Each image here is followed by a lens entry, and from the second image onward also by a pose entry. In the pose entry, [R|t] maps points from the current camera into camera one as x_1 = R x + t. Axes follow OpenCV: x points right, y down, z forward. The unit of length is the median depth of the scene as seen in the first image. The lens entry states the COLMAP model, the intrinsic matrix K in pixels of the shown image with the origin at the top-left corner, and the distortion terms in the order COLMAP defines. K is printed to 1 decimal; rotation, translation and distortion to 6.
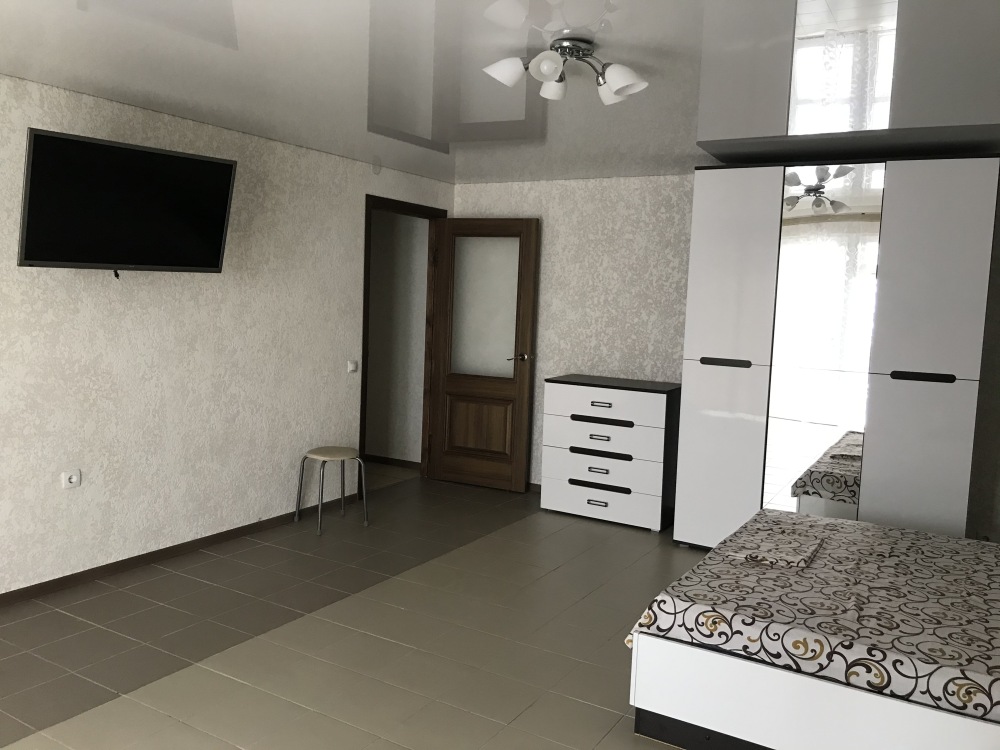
lens RADIAL K [[816.6, 0, 498.6], [0, 816.6, 374.8], [0, 0, 1]] dist [0.027608, -0.039163]
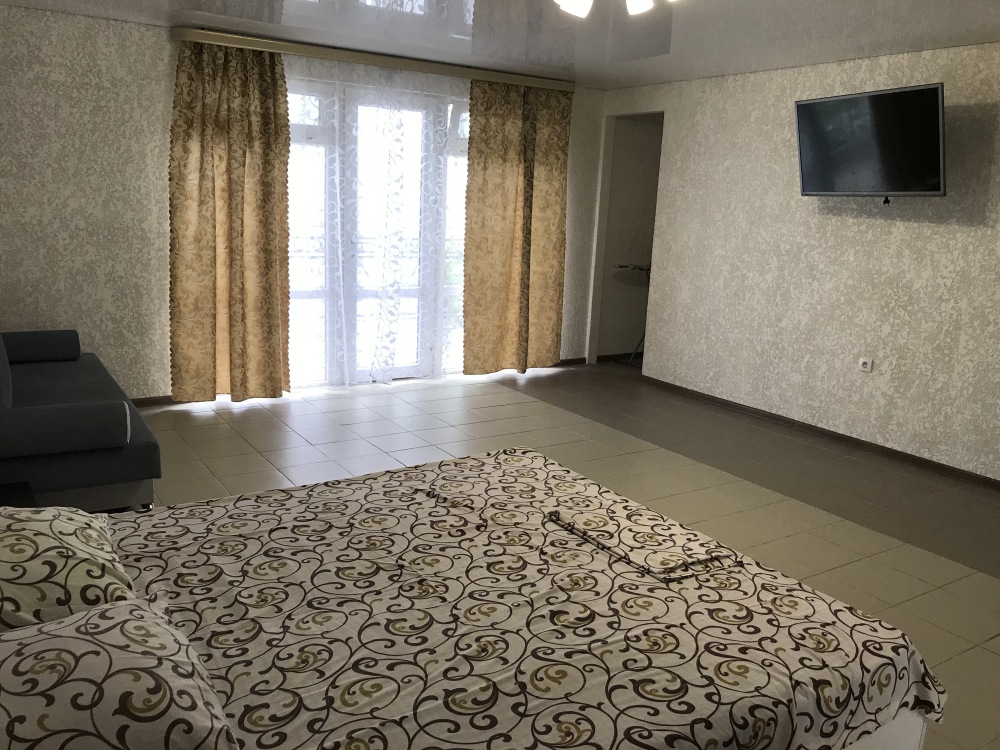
lens RADIAL K [[816.6, 0, 496.8], [0, 816.6, 378.7], [0, 0, 1]] dist [0.027608, -0.039163]
pose [[-0.431334, 0.139906, -0.891278, 0.556651], [-0.150139, 0.962996, 0.223823, -0.033527], [0.889612, 0.230358, -0.394368, 0.633580]]
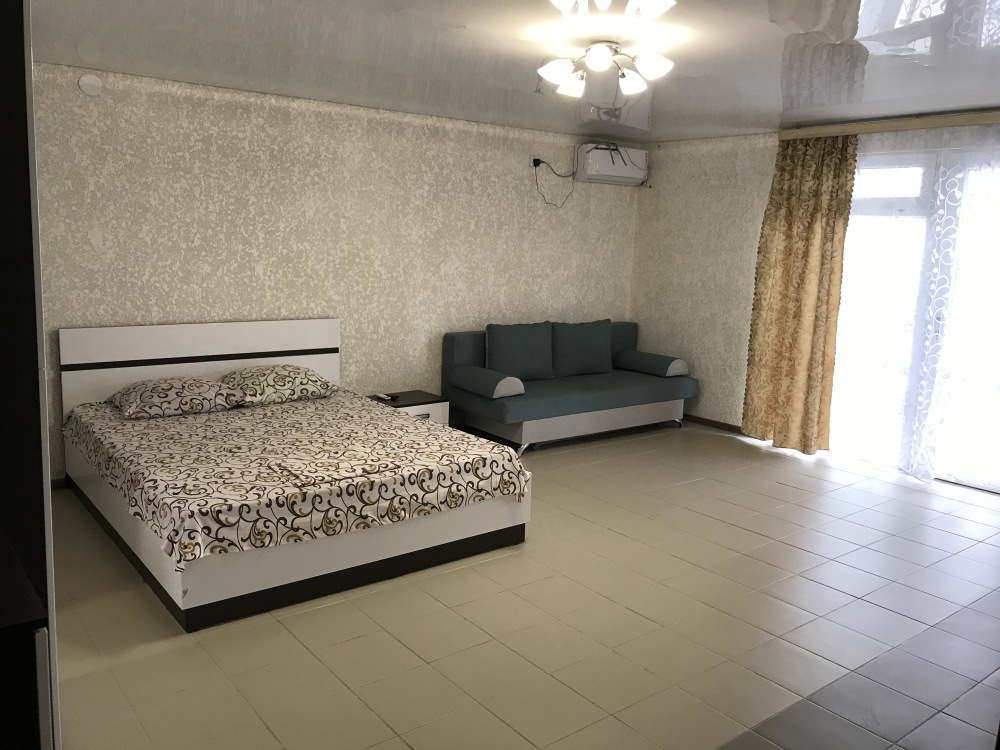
lens RADIAL K [[816.6, 0, 495.1], [0, 816.6, 372.7], [0, 0, 1]] dist [0.027608, -0.039163]
pose [[-0.934904, -0.125868, 0.331830, -0.161034], [-0.033646, 0.962219, 0.270190, -0.118163], [-0.353302, 0.241437, -0.903817, 1.068090]]
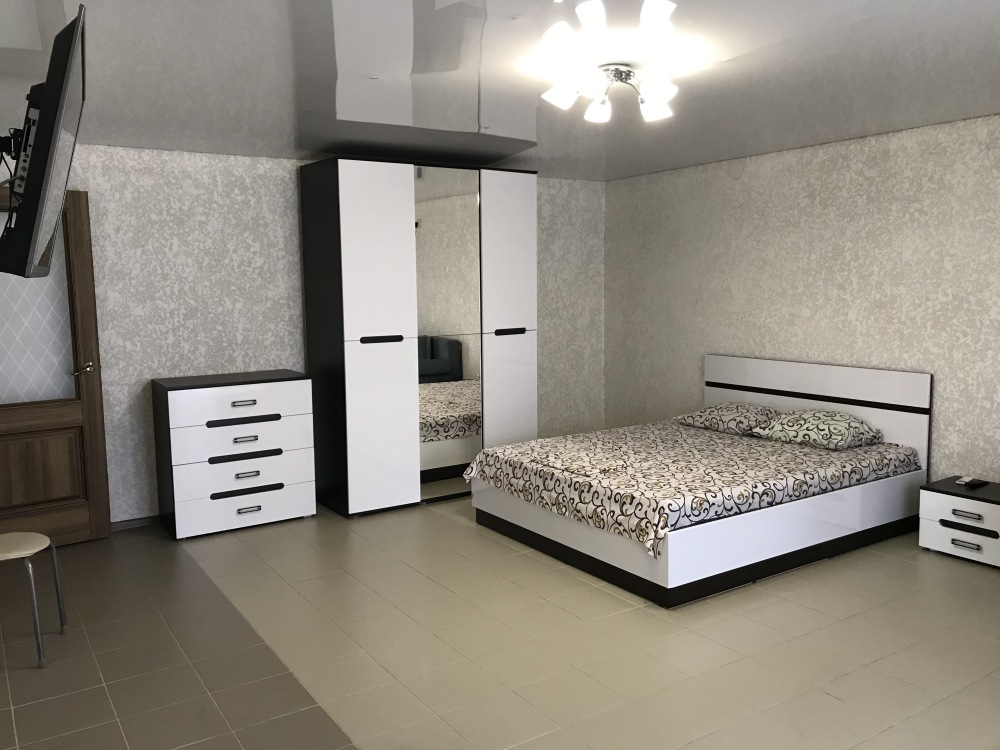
lens RADIAL K [[816.6, 0, 496.3], [0, 816.6, 366.5], [0, 0, 1]] dist [0.027608, -0.039163]
pose [[0.430277, -0.137576, 0.892151, -0.546178], [0.120448, 0.988230, 0.094301, -0.054383], [-0.894625, 0.066882, 0.441784, 0.324817]]
